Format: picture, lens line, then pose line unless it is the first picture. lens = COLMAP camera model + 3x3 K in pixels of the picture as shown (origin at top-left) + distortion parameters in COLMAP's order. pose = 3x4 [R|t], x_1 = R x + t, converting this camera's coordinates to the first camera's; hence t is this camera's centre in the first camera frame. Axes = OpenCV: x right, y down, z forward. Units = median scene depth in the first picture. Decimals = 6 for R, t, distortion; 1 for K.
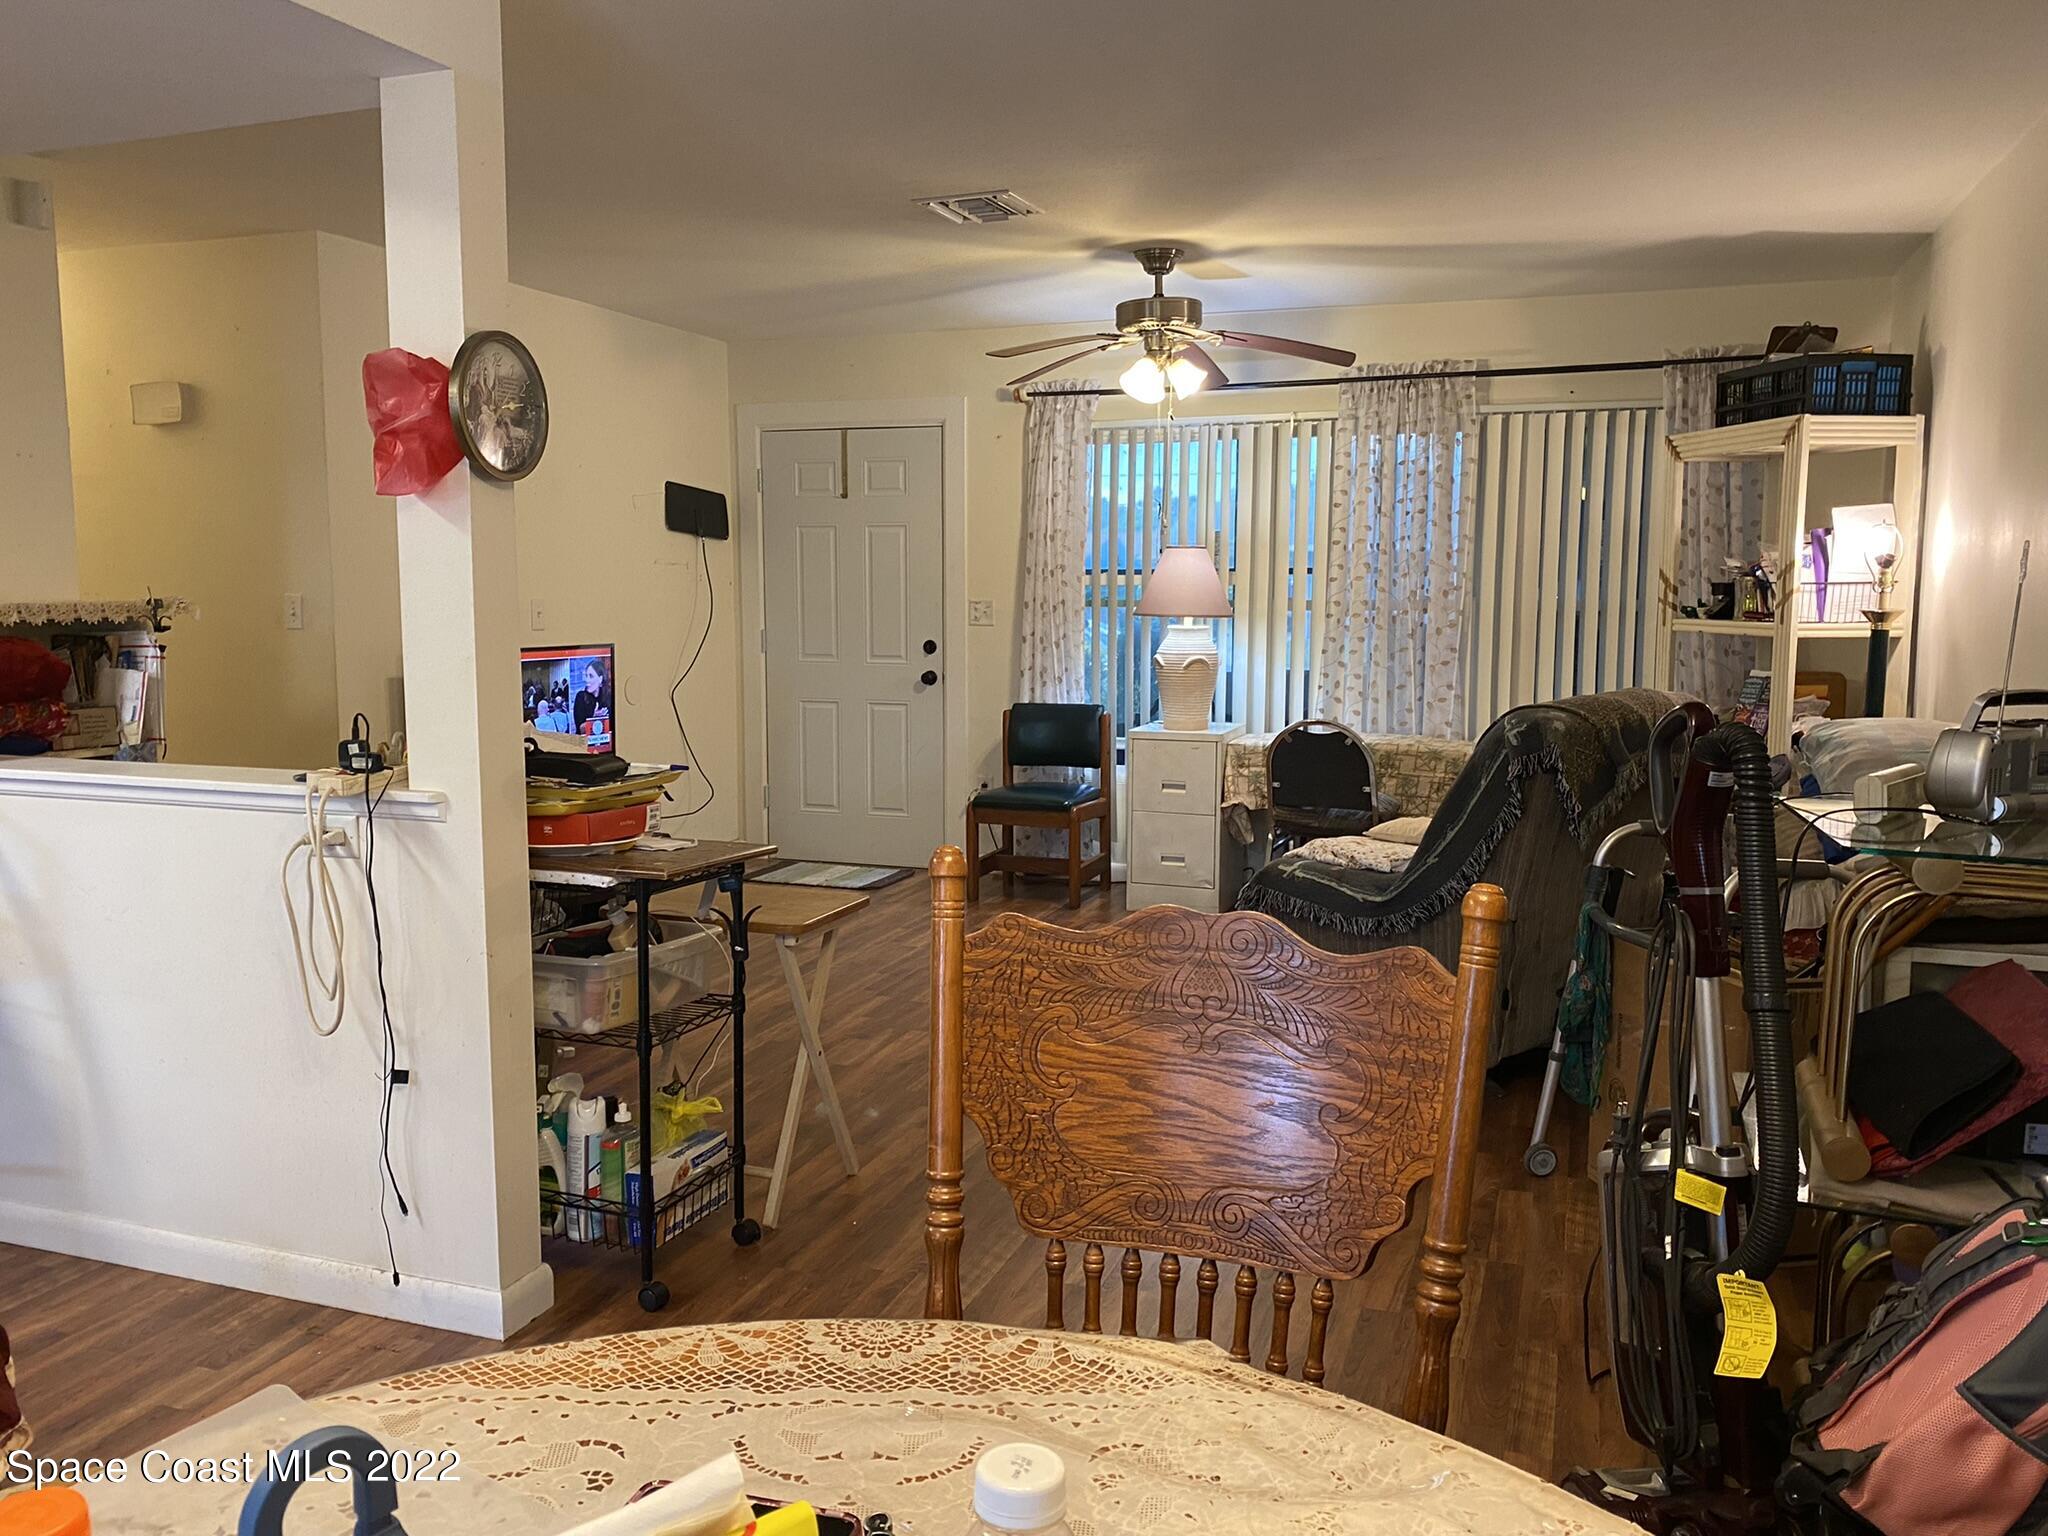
lens RADIAL K [[1582.5, 0, 982.8], [0, 1582.5, 776.6], [0, 0, 1]] dist [0.038454, -0.056152]
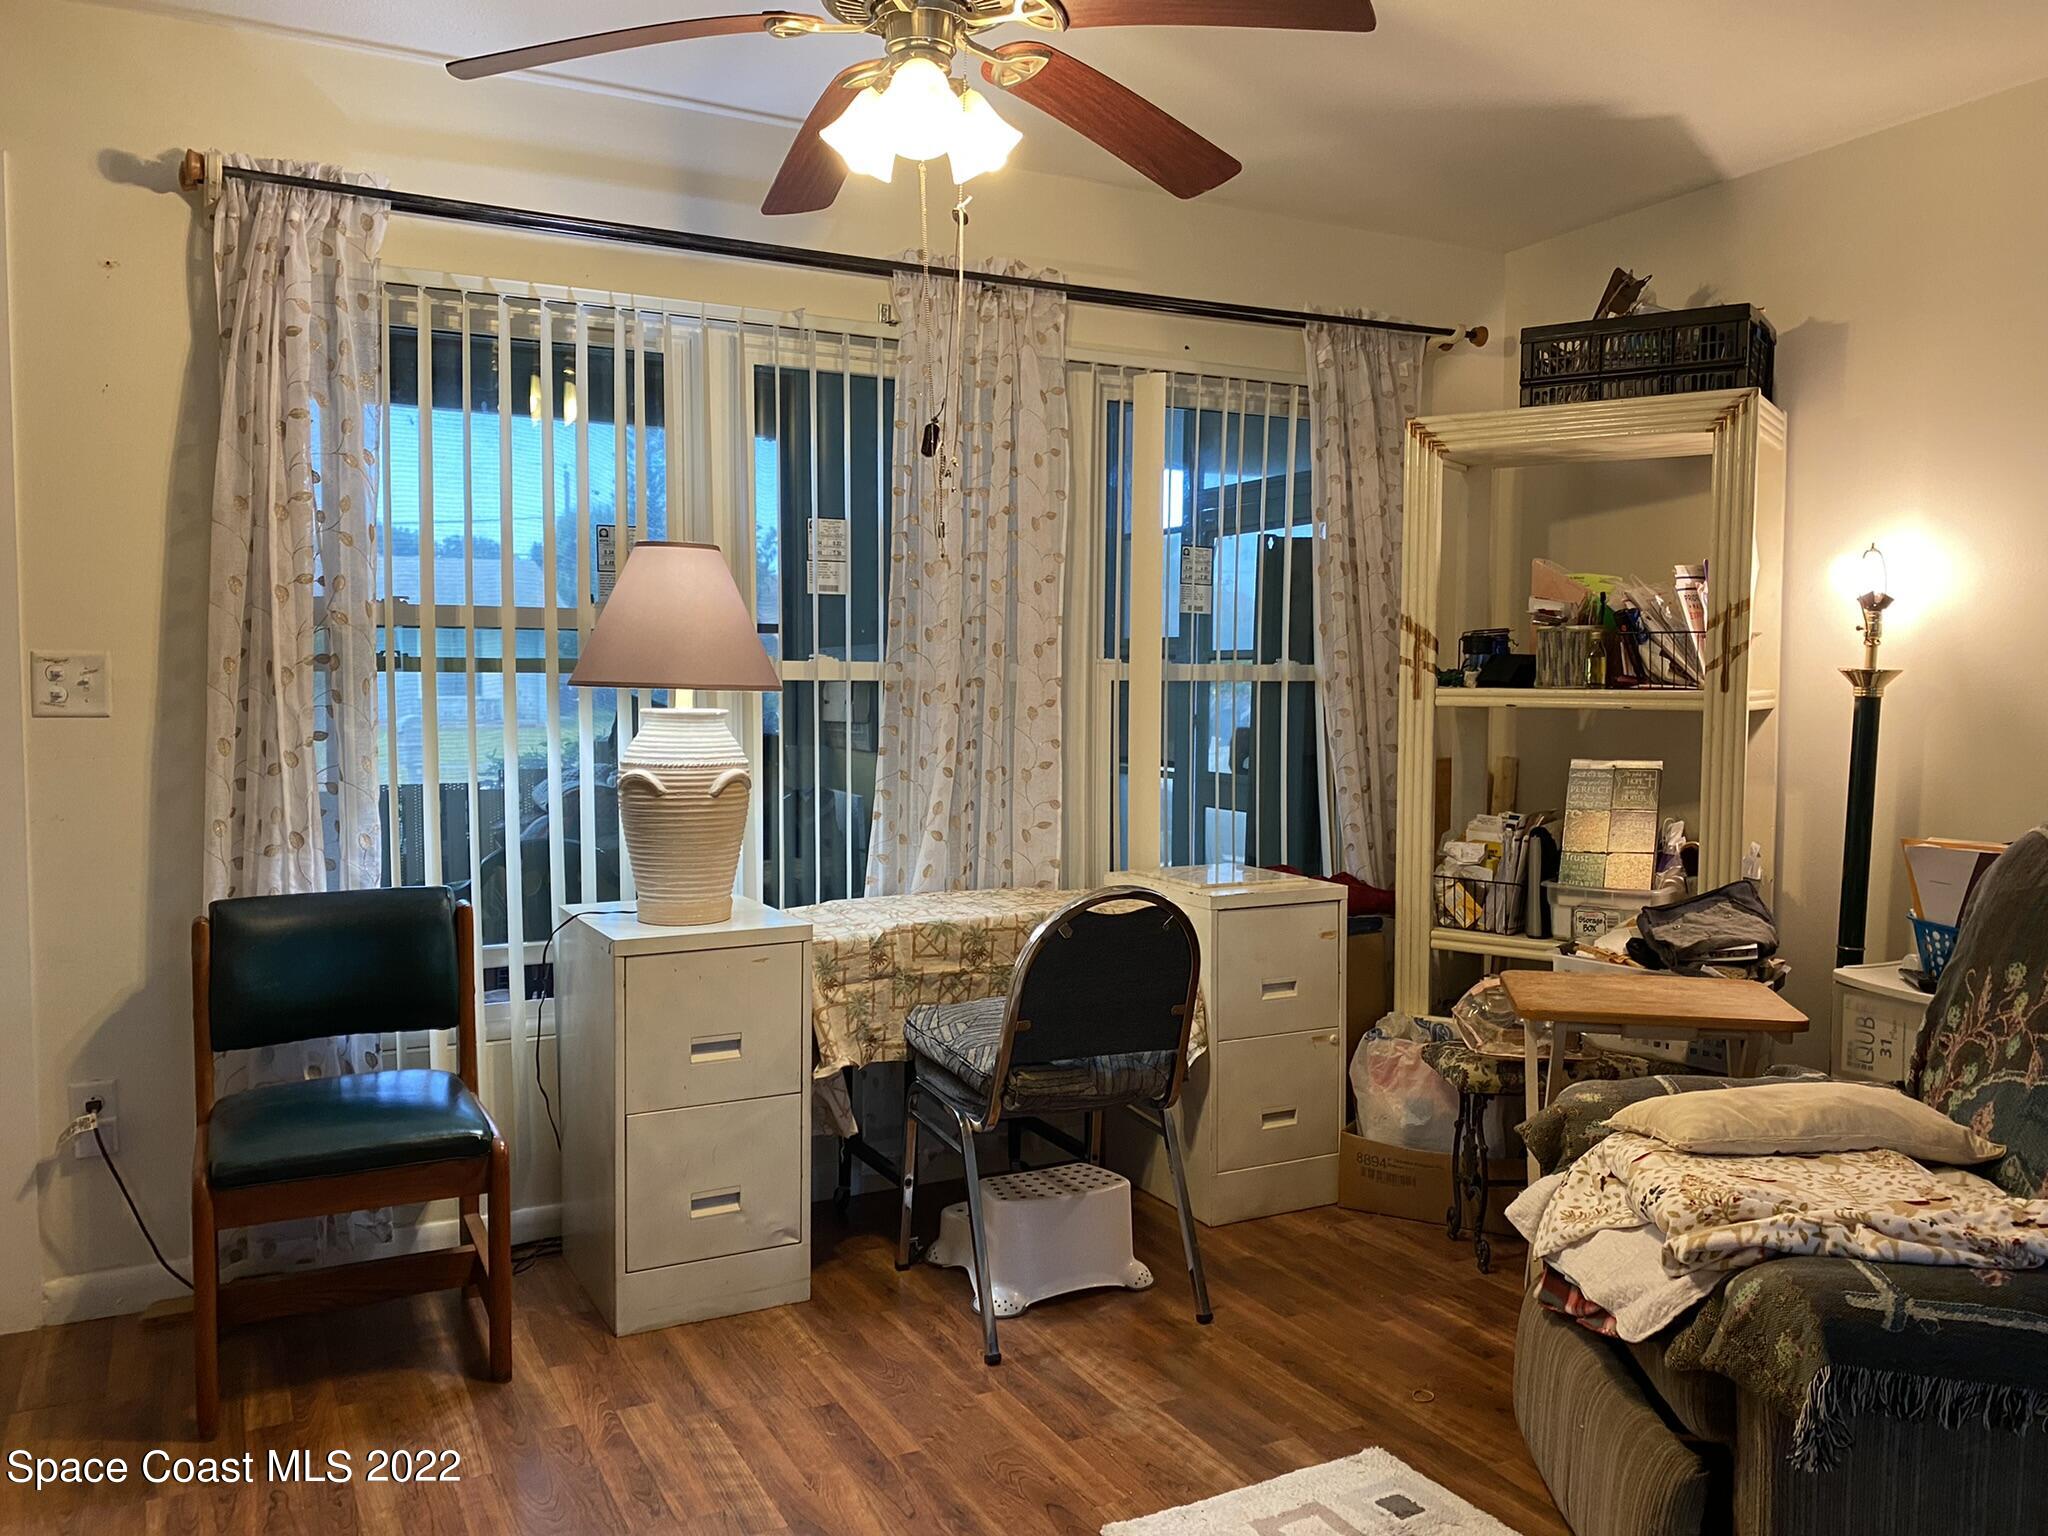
lens RADIAL K [[1582.5, 0, 1023.9], [0, 1582.5, 776.3], [0, 0, 1]] dist [0.038454, -0.056152]
pose [[0.657737, -0.047558, 0.751745, -0.172290], [0.086226, 0.996198, -0.012420, -0.061434], [-0.748296, 0.072989, 0.659337, 0.622487]]
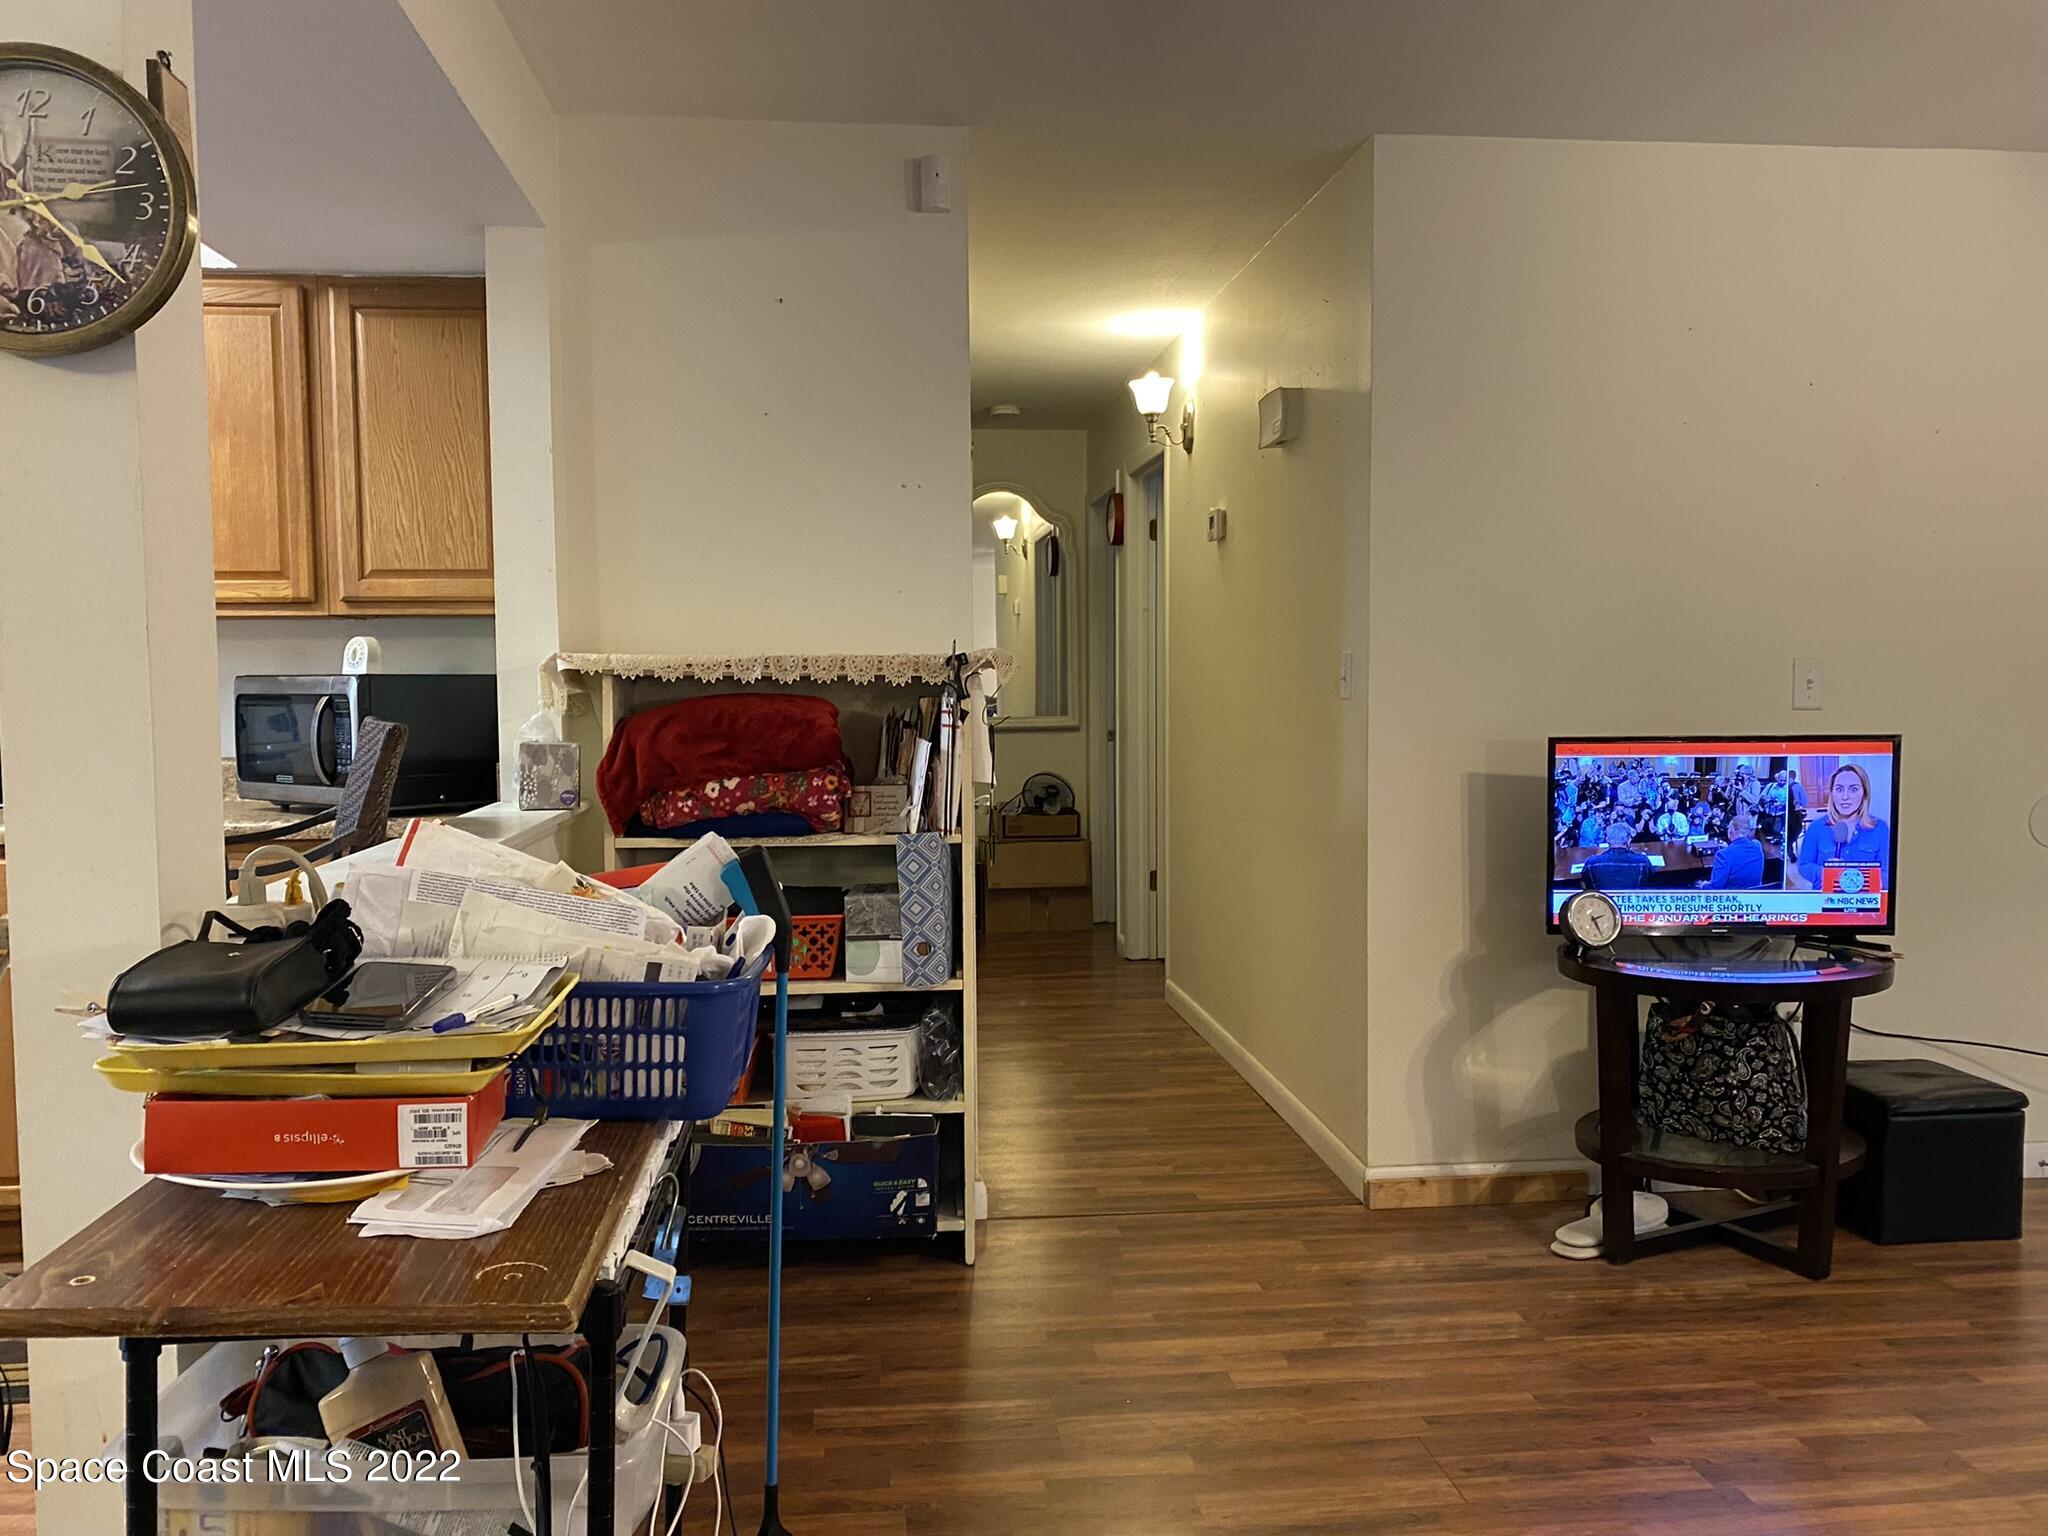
lens RADIAL K [[1582.5, 0, 1020.2], [0, 1582.5, 741.1], [0, 0, 1]] dist [0.038454, -0.056152]
pose [[0.482998, 0.035523, -0.874900, 0.113614], [-0.103439, 0.994495, -0.016725, -0.039406], [0.869490, 0.098577, 0.484014, 0.443259]]
